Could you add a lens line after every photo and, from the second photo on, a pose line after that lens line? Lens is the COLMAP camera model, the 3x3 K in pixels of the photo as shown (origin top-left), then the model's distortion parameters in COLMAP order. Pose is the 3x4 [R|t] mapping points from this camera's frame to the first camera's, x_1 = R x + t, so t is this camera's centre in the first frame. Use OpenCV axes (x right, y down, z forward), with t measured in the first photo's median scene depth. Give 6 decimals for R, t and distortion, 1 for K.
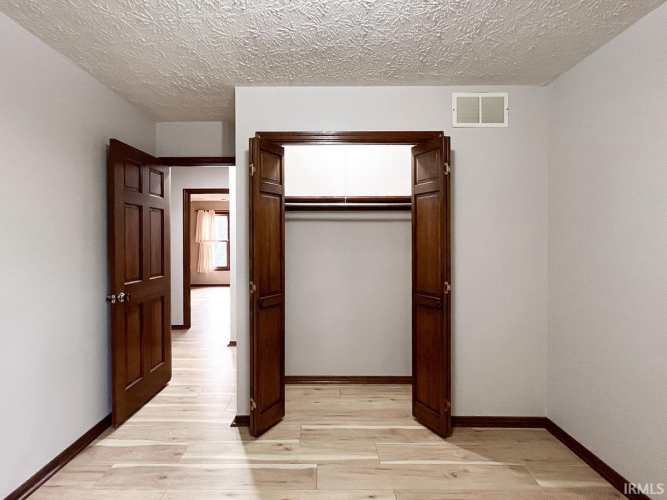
lens RADIAL K [[331.4, 0, 330.7], [0, 331.4, 252.0], [0, 0, 1]] dist [-0.005826, 0.002341]
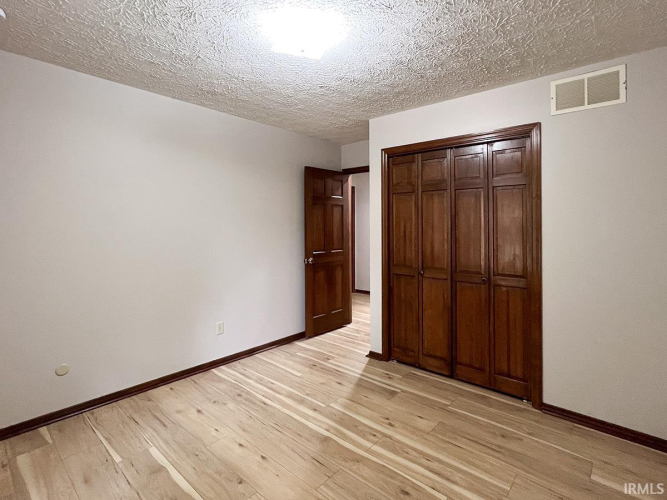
lens RADIAL K [[331.4, 0, 331.2], [0, 331.4, 245.8], [0, 0, 1]] dist [-0.005826, 0.002341]
pose [[0.761928, 0.045122, -0.646088, 0.527444], [-0.027911, 0.998931, 0.036849, -0.001372], [0.647060, -0.010043, 0.762373, -0.201906]]
